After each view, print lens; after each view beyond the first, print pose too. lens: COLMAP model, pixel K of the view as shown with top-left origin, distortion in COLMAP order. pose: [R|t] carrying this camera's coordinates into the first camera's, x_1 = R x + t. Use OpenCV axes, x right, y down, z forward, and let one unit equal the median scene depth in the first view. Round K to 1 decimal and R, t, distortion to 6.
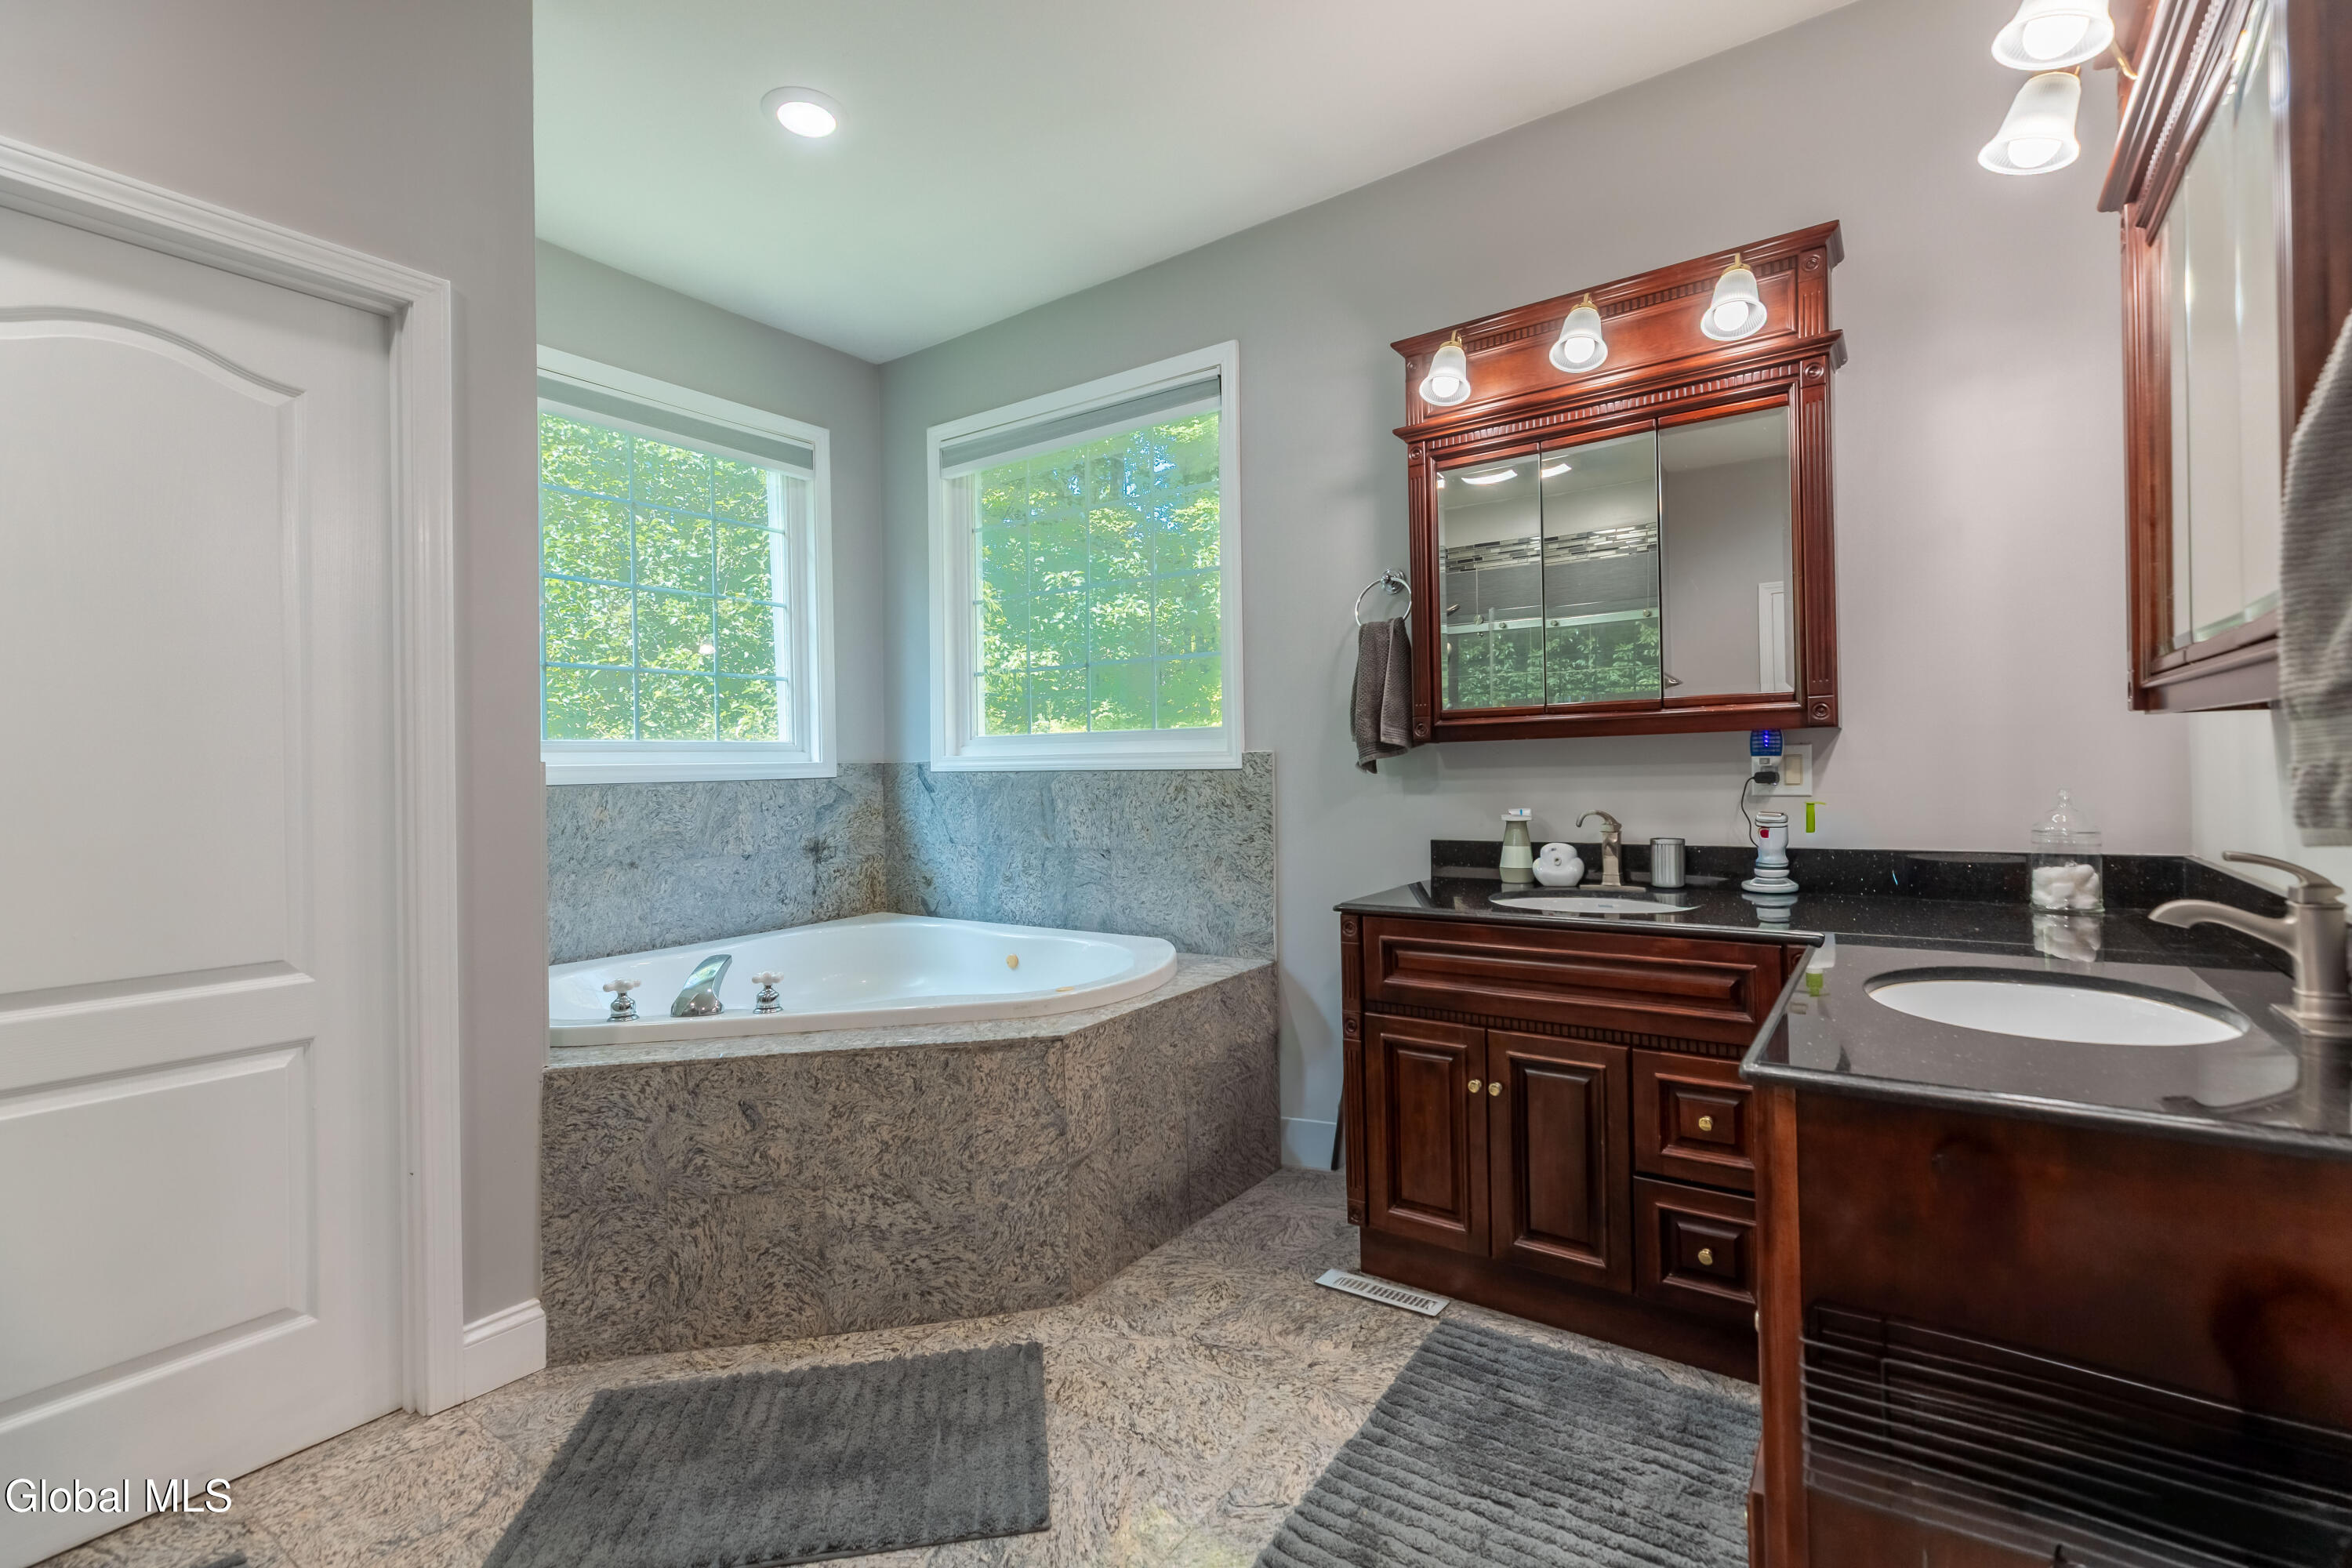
lens RADIAL K [[1073.1, 0, 1173.7], [0, 1073.1, 772.8], [0, 0, 1]] dist [0.005266, 0.000431]
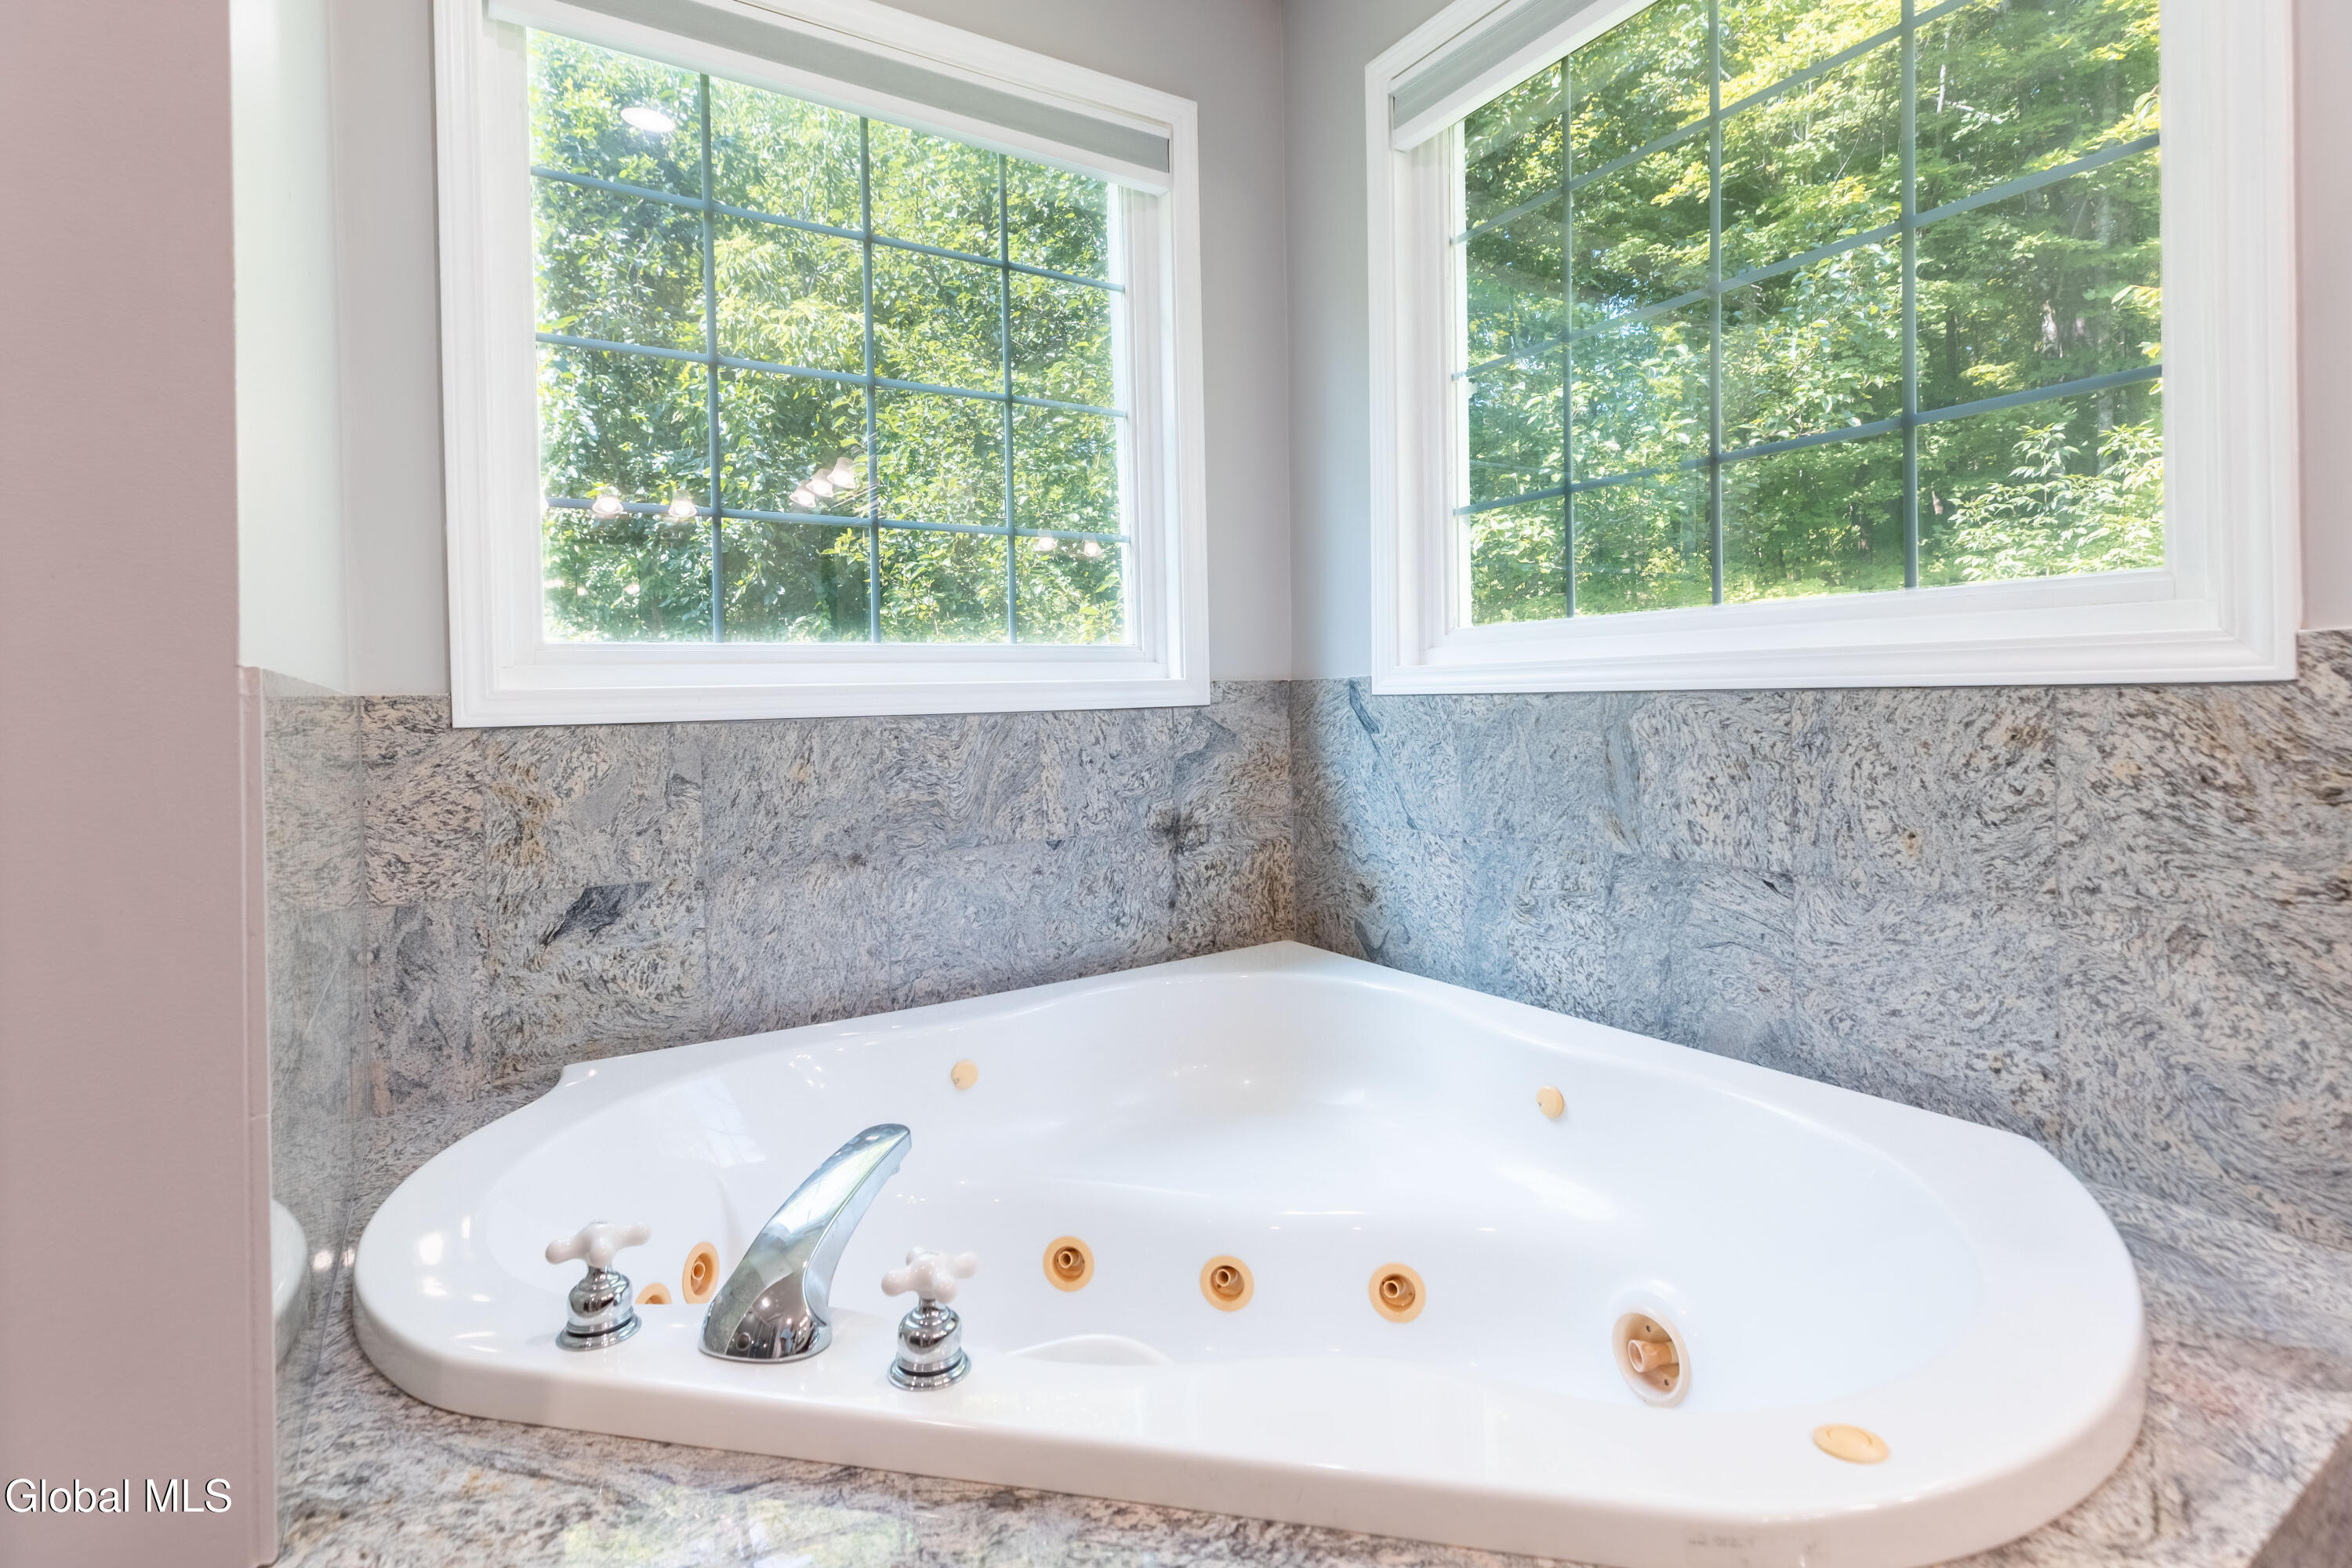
lens RADIAL K [[1143.3, 0, 1155.6], [0, 1143.3, 708.6], [0, 0, 1]] dist [0.004238, 0.000419]
pose [[0.919894, 0.000113, -0.392167, -0.110245], [0.003440, 0.999959, 0.008359, 0.000936], [0.392151, -0.009038, 0.919856, 0.467056]]
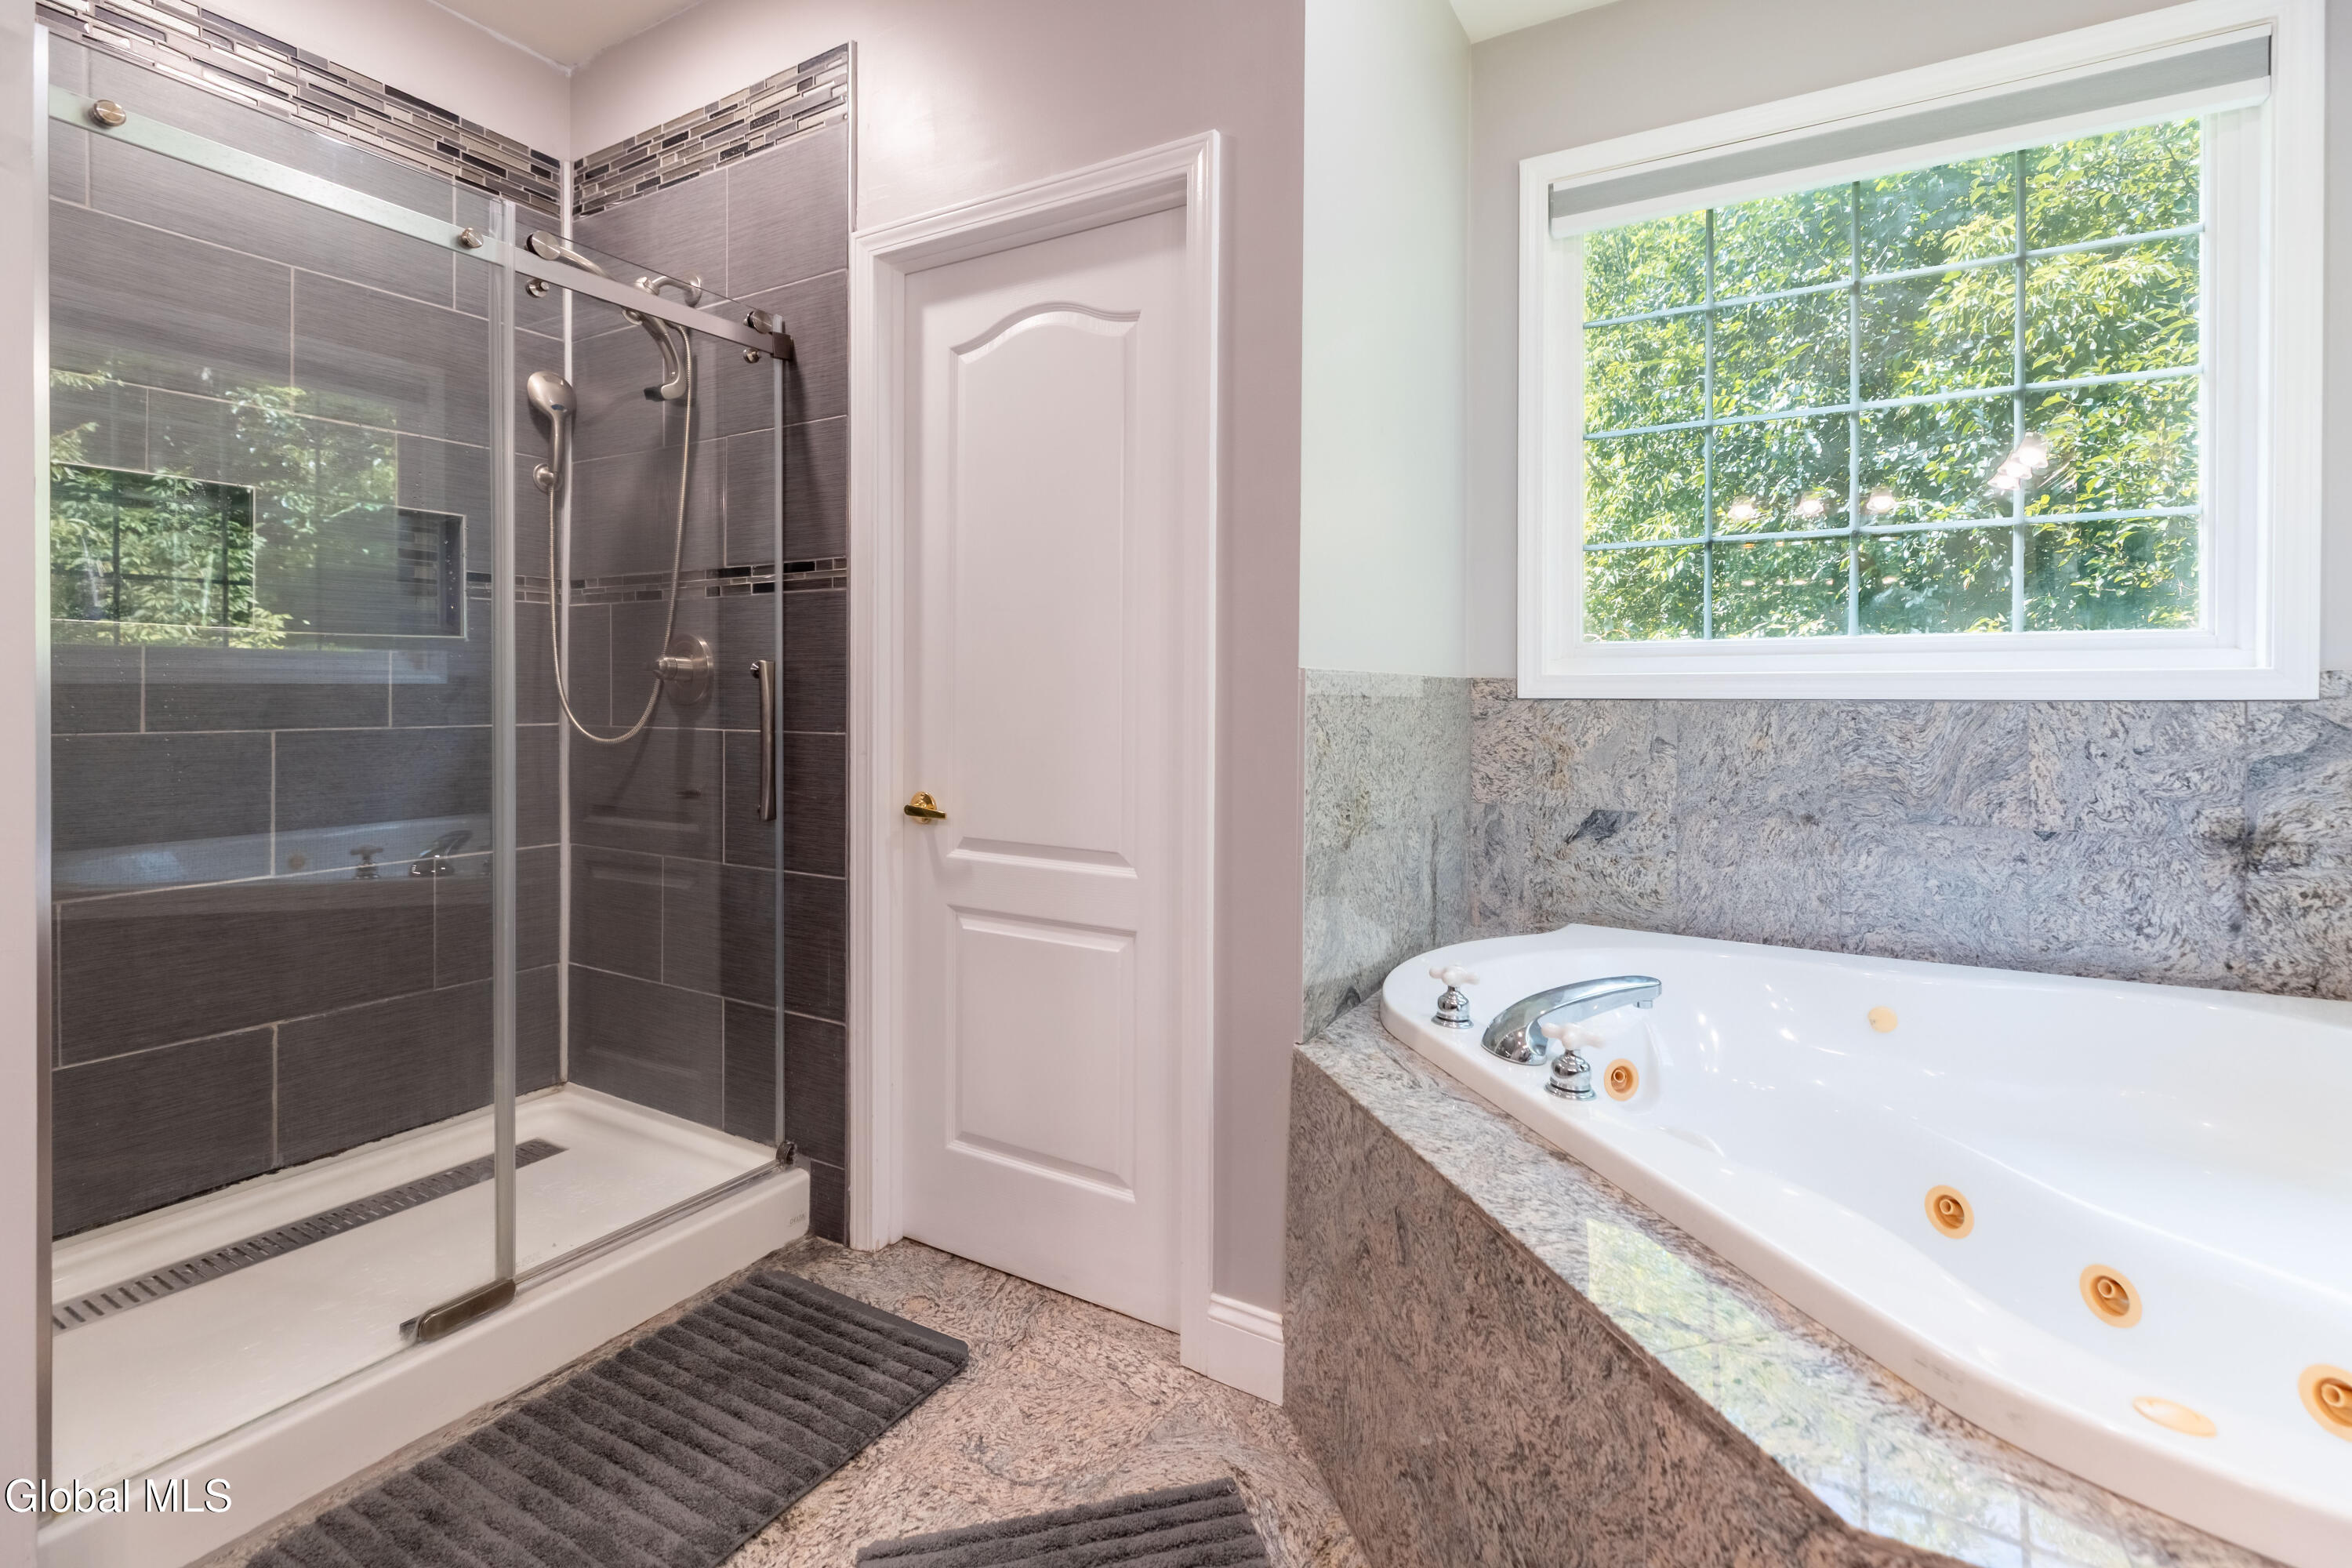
lens RADIAL K [[1073.1, 0, 1184.9], [0, 1073.1, 695.8], [0, 0, 1]] dist [0.005266, 0.000431]
pose [[0.095133, 0.025748, -0.995132, 0.125998], [-0.009125, 0.999646, 0.024993, -0.005600], [0.995423, 0.006703, 0.095334, 0.500020]]
